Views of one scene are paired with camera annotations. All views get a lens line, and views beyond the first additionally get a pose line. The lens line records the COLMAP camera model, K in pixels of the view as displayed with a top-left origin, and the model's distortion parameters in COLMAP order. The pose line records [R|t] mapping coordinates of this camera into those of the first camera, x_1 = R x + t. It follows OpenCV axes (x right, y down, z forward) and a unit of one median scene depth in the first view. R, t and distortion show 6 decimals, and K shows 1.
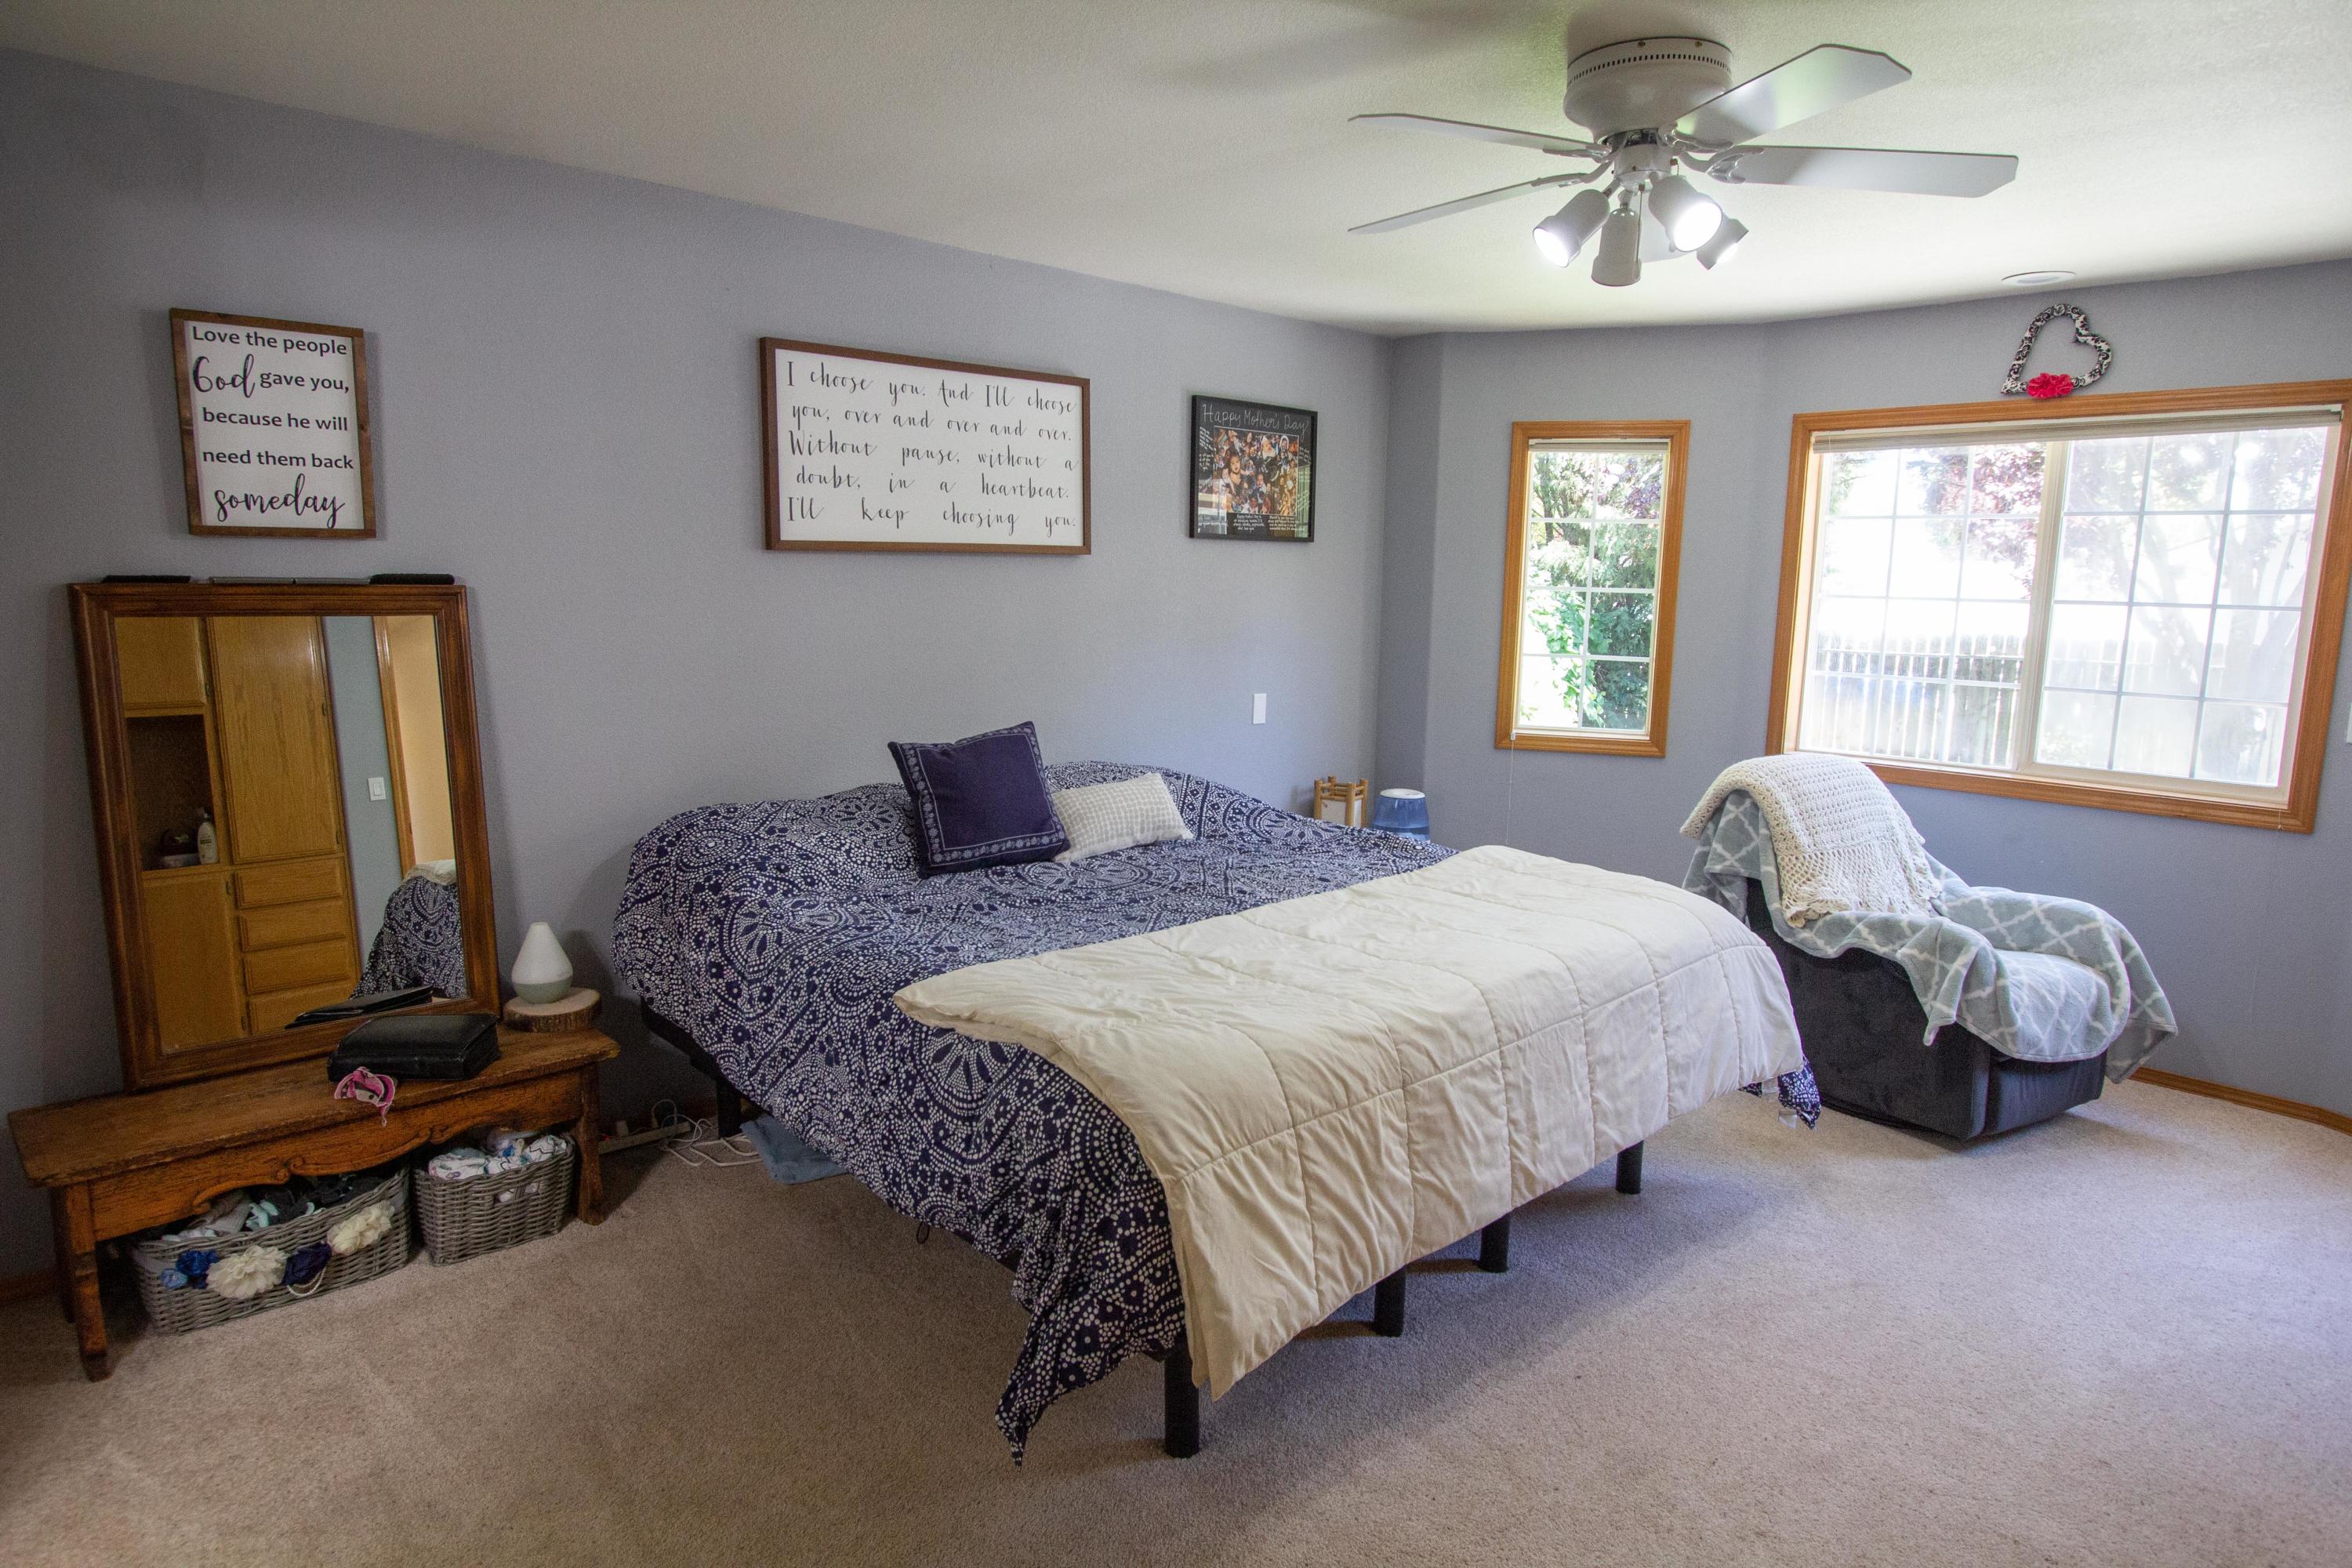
lens RADIAL K [[1369.2, 0, 1174.3], [0, 1369.2, 781.0], [0, 0, 1]] dist [-0.012750, 0.004627]
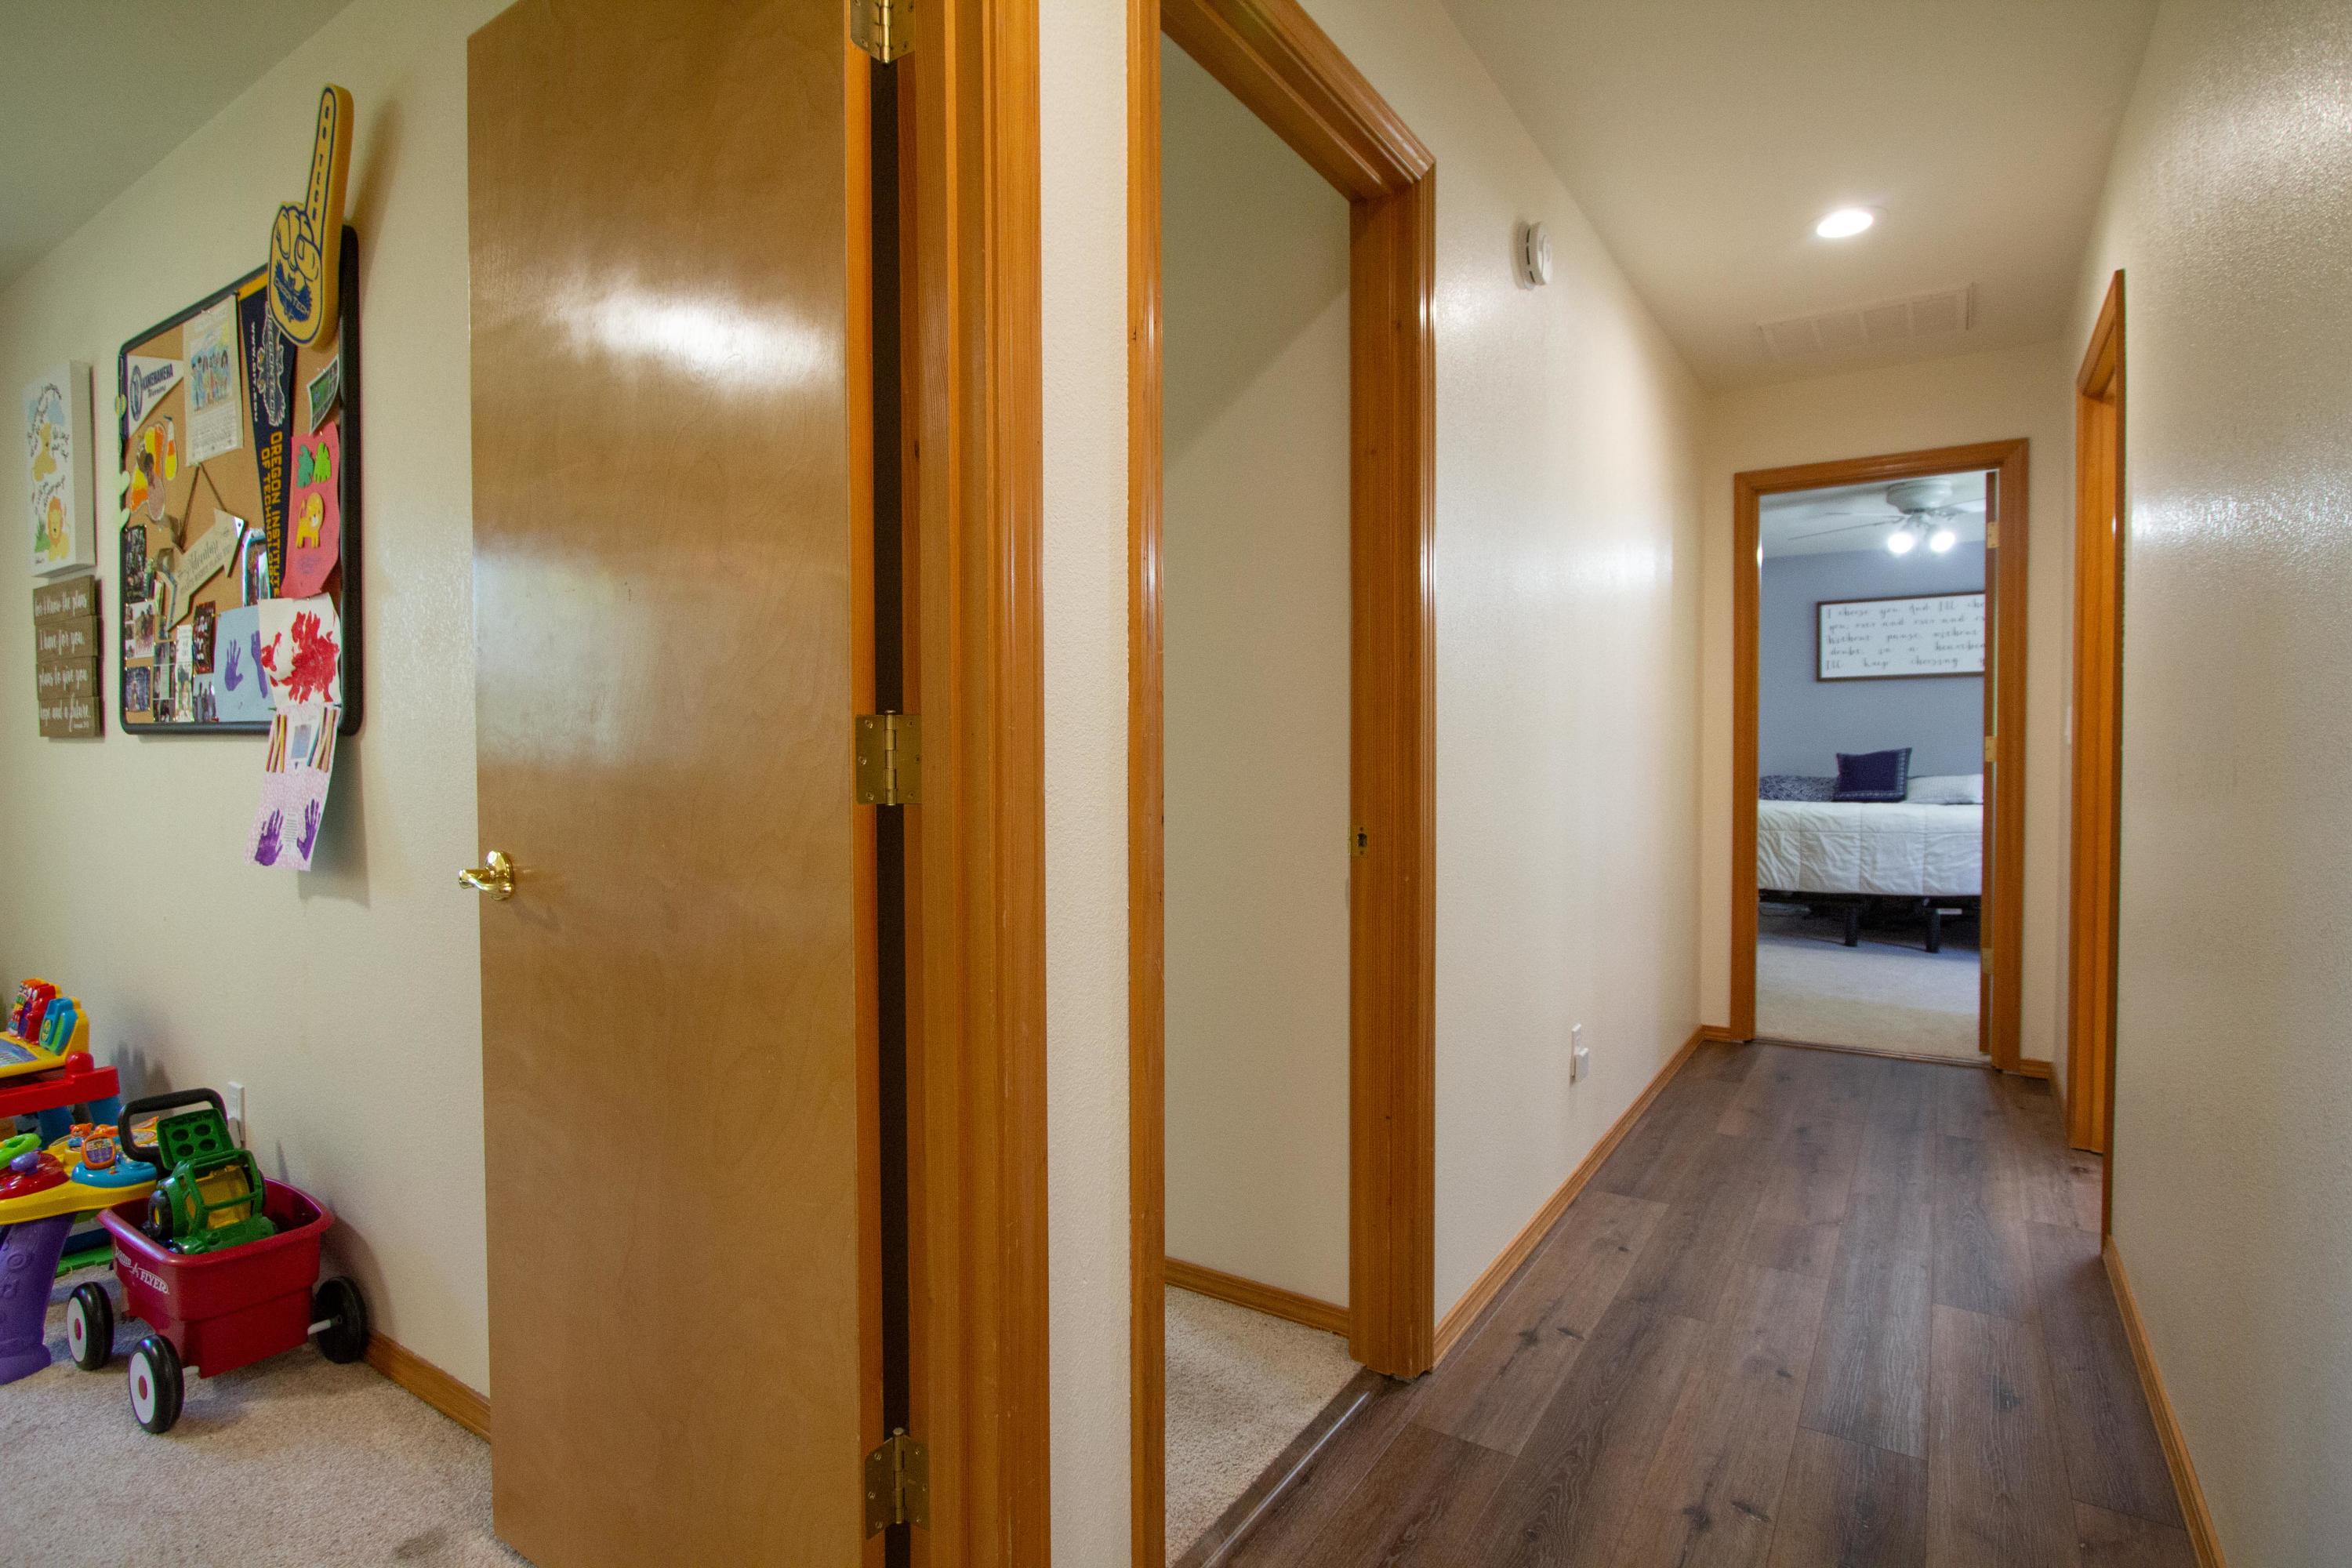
lens RADIAL K [[1165.6, 0, 1185.0], [0, 1165.6, 772.9], [0, 0, 1]] dist [-0.004622, 0.000343]
pose [[0.229900, 0.000178, -0.973214, 1.533091], [-0.141472, 0.989384, -0.033239, 0.238161], [0.962877, 0.145324, 0.227485, -0.612919]]
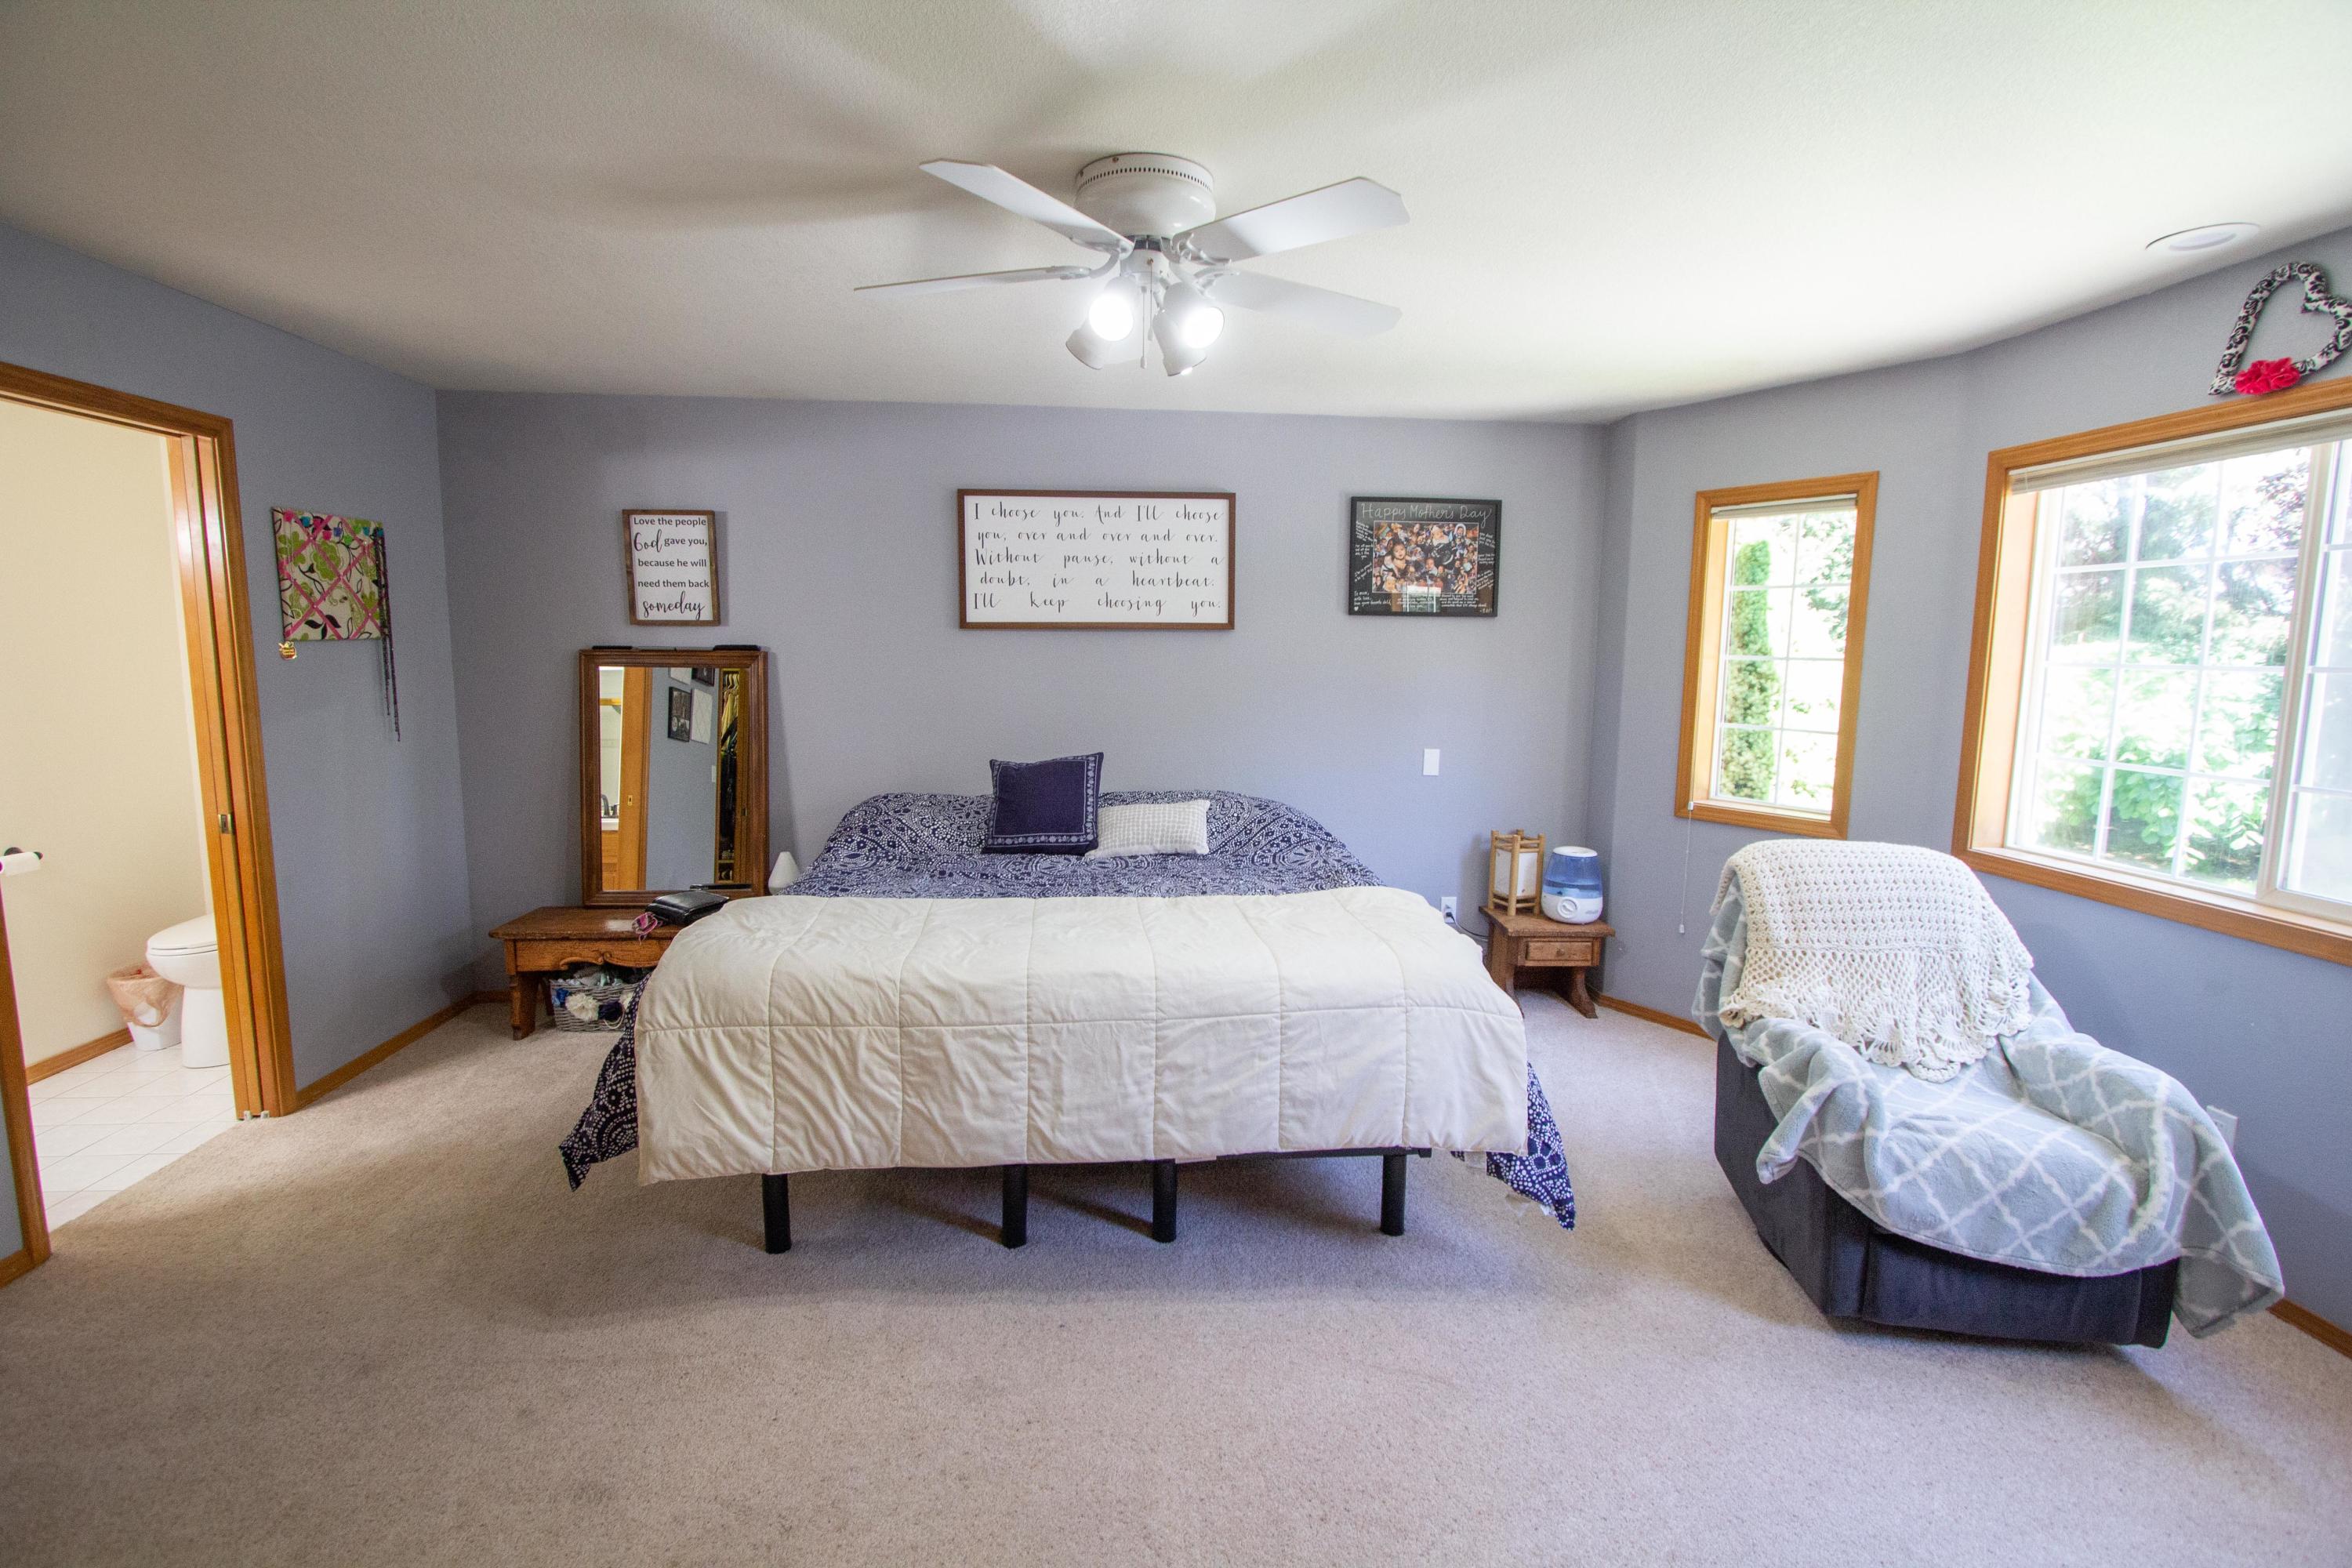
lens RADIAL K [[1078.5, 0, 1175.9], [0, 1078.5, 776.7], [0, 0, 1]] dist [-0.019903, 0.003767]
pose [[0.778918, 0.064956, -0.623753, 0.622829], [-0.092523, 0.995640, -0.011857, -0.014256], [0.620263, 0.066947, 0.781531, 0.224401]]
